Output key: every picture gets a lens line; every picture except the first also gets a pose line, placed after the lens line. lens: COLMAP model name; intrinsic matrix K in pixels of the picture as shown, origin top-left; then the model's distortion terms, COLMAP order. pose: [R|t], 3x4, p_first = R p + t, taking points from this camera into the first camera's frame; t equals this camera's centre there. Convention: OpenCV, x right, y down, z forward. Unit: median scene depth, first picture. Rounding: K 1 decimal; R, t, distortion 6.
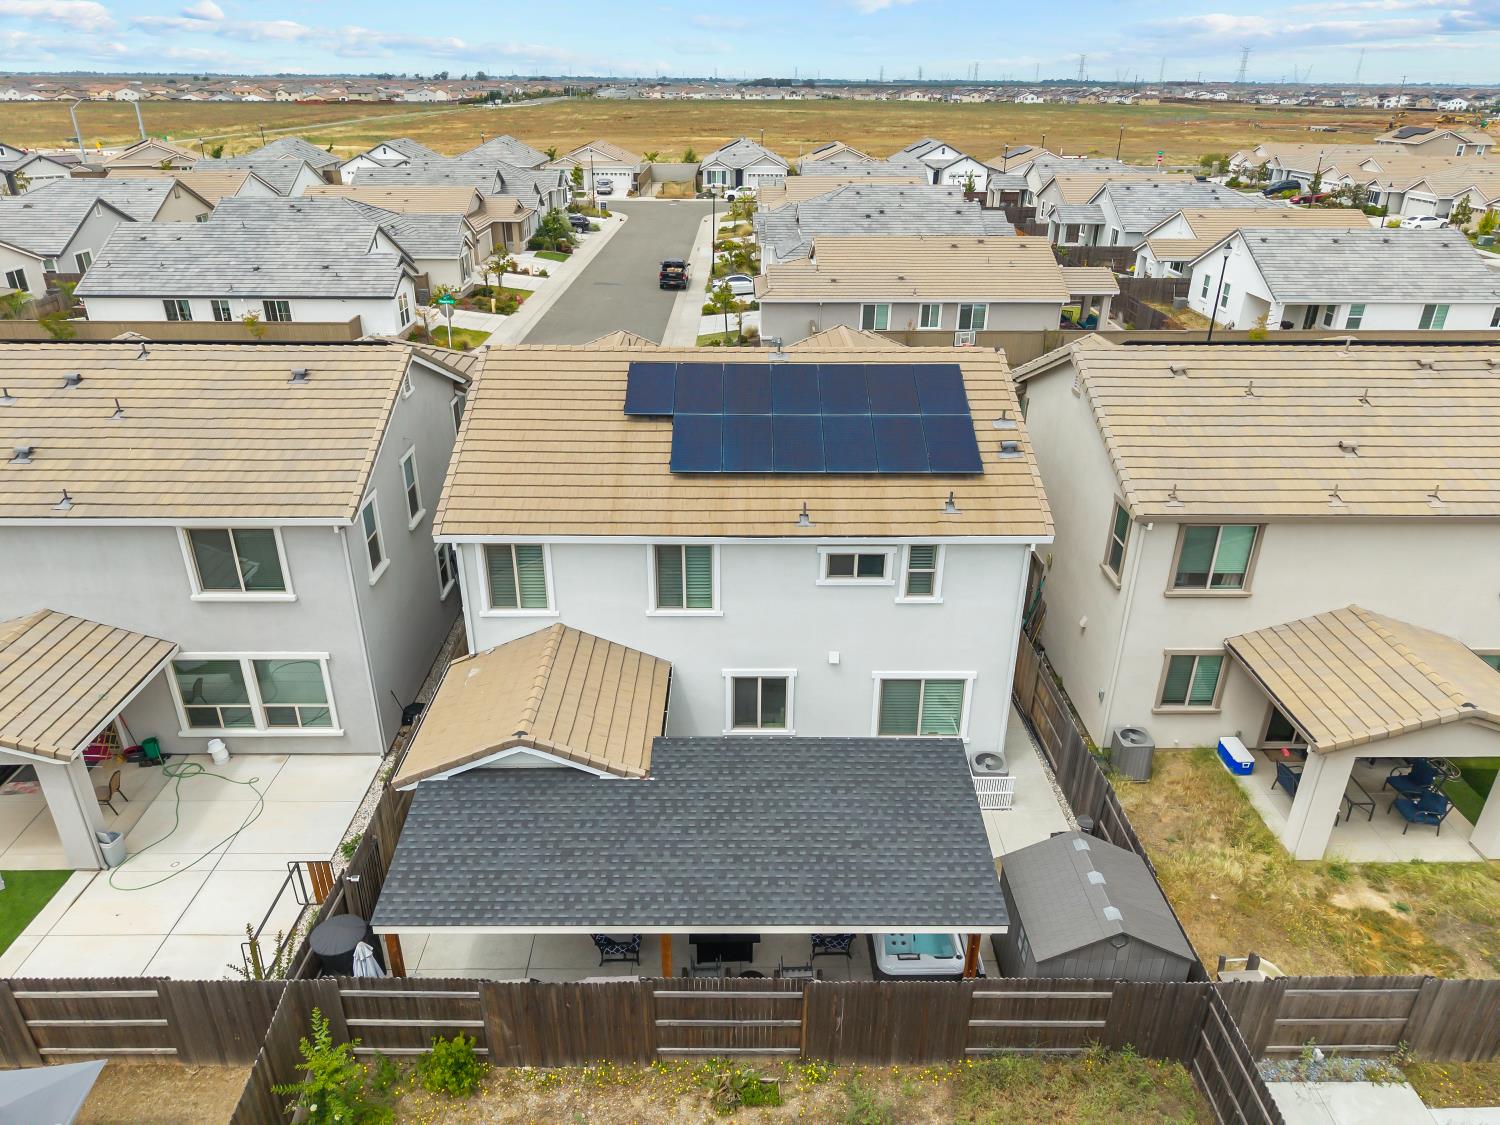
lens RADIAL K [[1006.9, 0, 750.7], [0, 1006.9, 558.4], [0, 0, 1]] dist [0.035678, -0.042362]
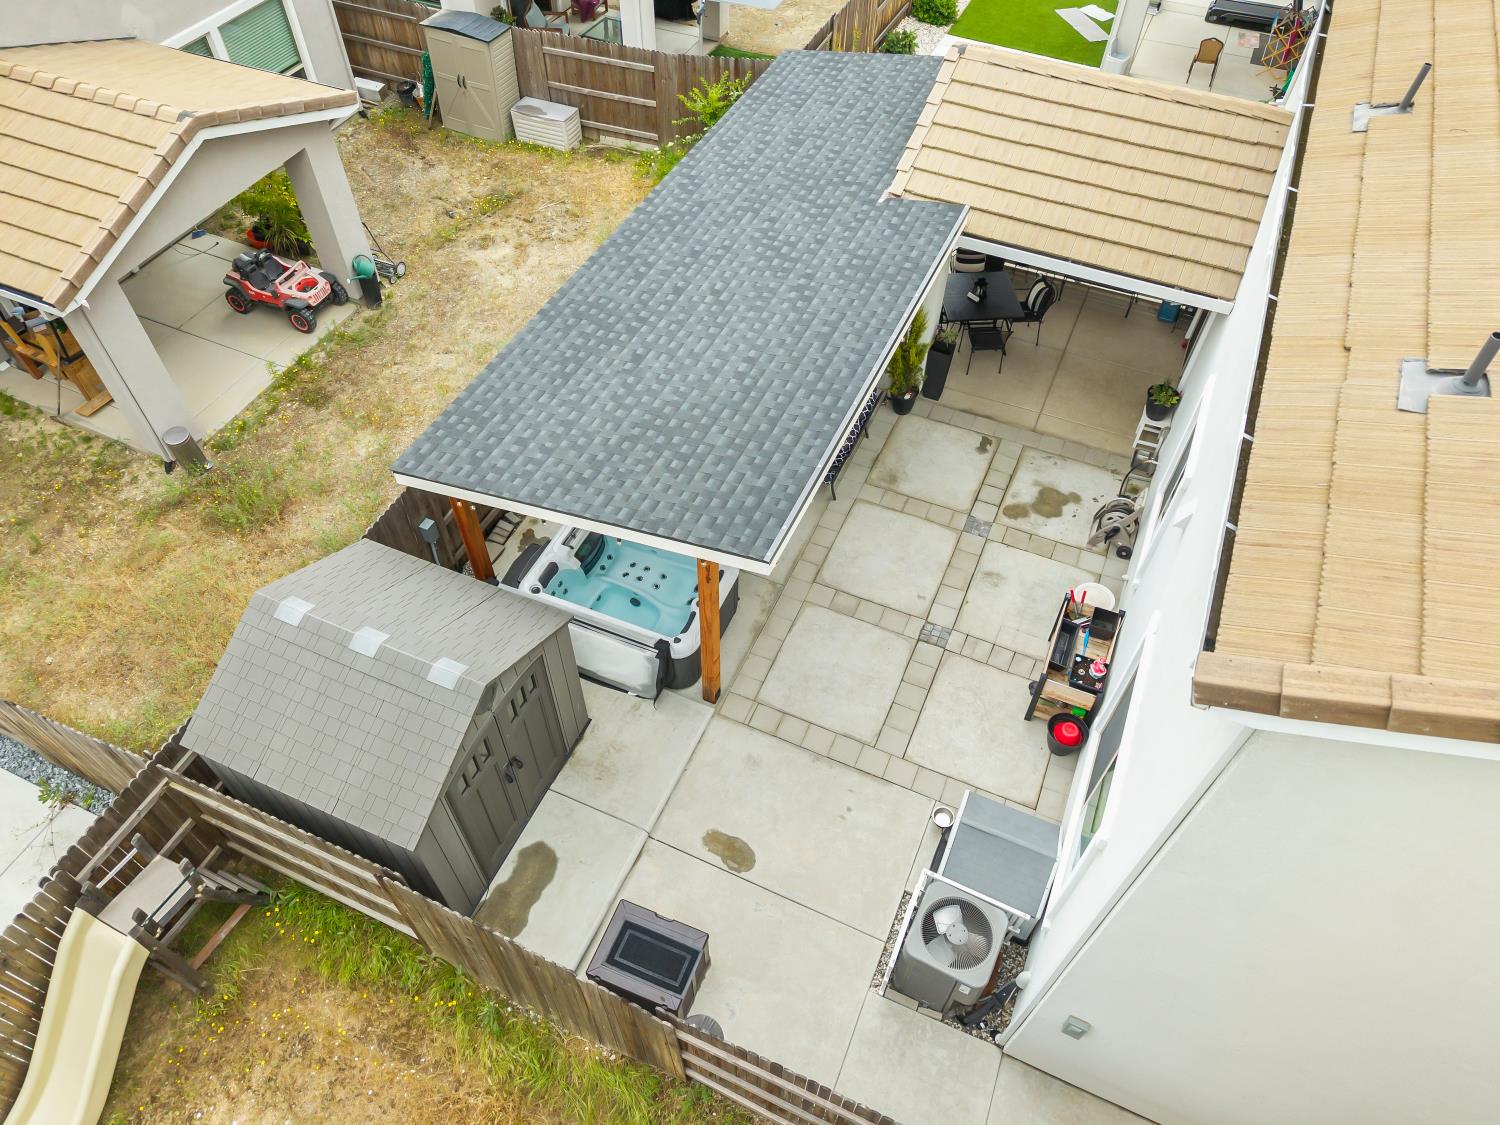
lens RADIAL K [[1006.9, 0, 750.7], [0, 1006.9, 558.4], [0, 0, 1]] dist [0.035678, -0.042362]
pose [[-0.416951, 0.695111, -0.585639, 0.398450], [-0.405670, 0.434269, 0.804265, -0.145680], [0.813378, 0.572915, 0.100917, 0.808951]]
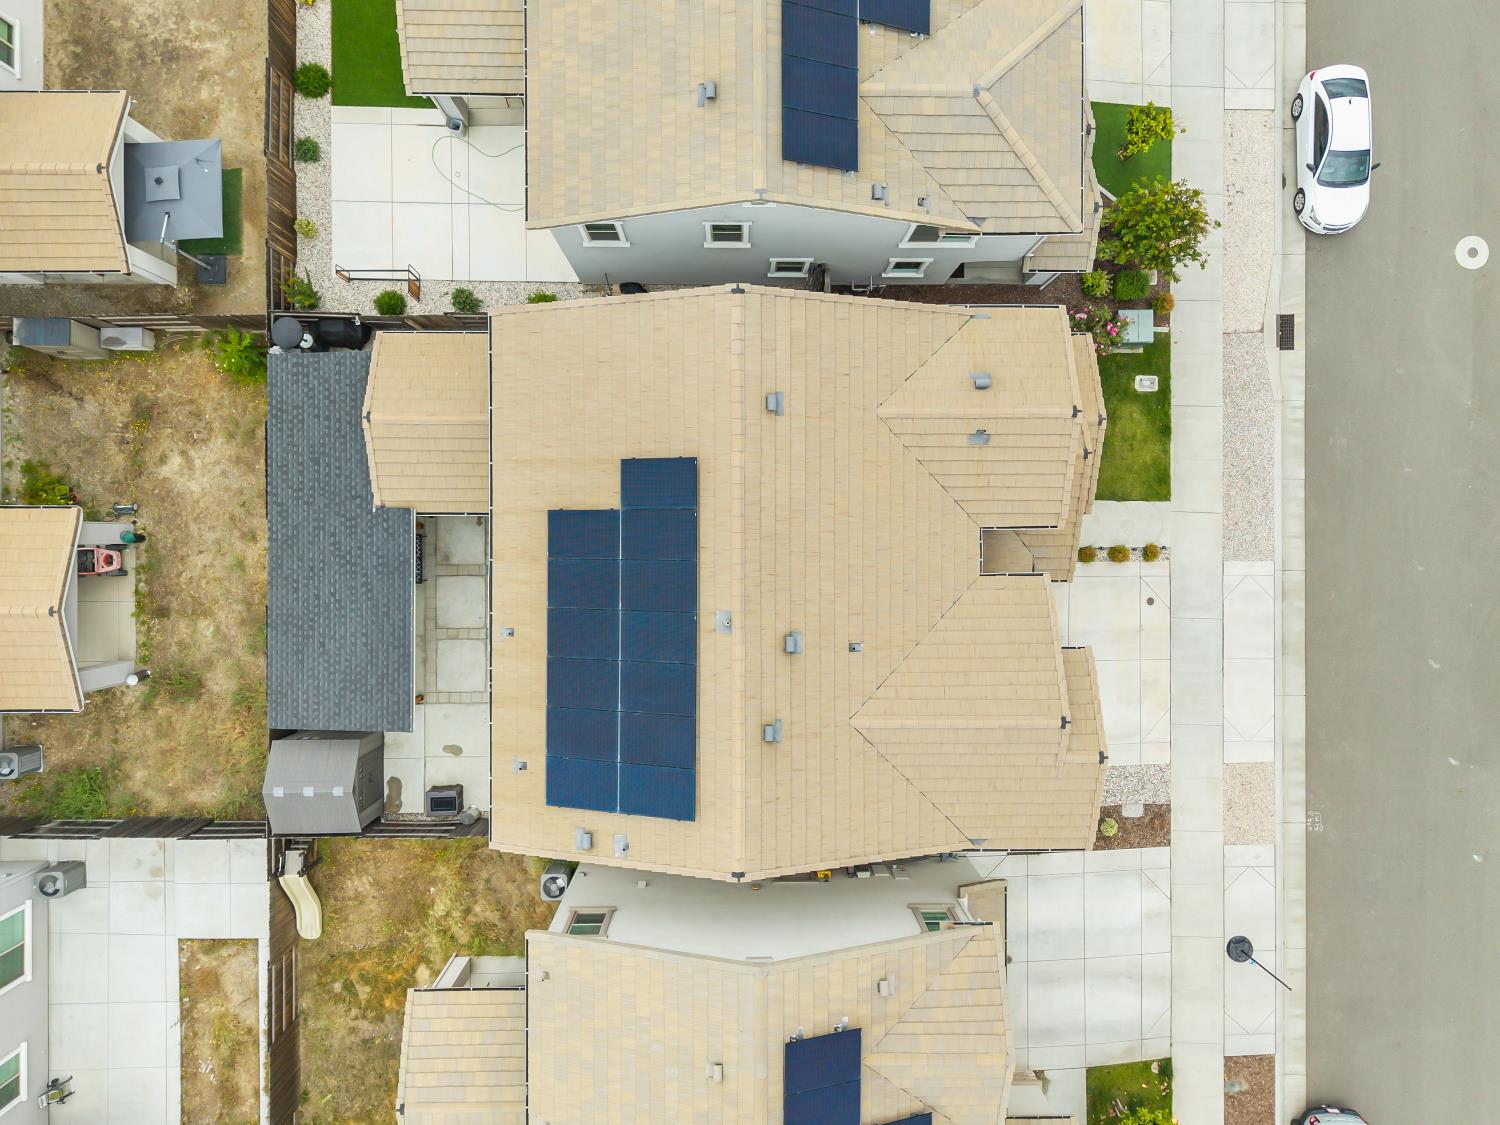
lens RADIAL K [[1011.1, 0, 752.5], [0, 1011.1, 549.2], [0, 0, 1]] dist [0.034738, -0.036389]
pose [[-0.013003, 0.999913, -0.002019, -0.036816], [-0.446123, -0.003994, 0.894963, -1.079318], [0.894877, 0.012538, 0.446136, 0.677719]]
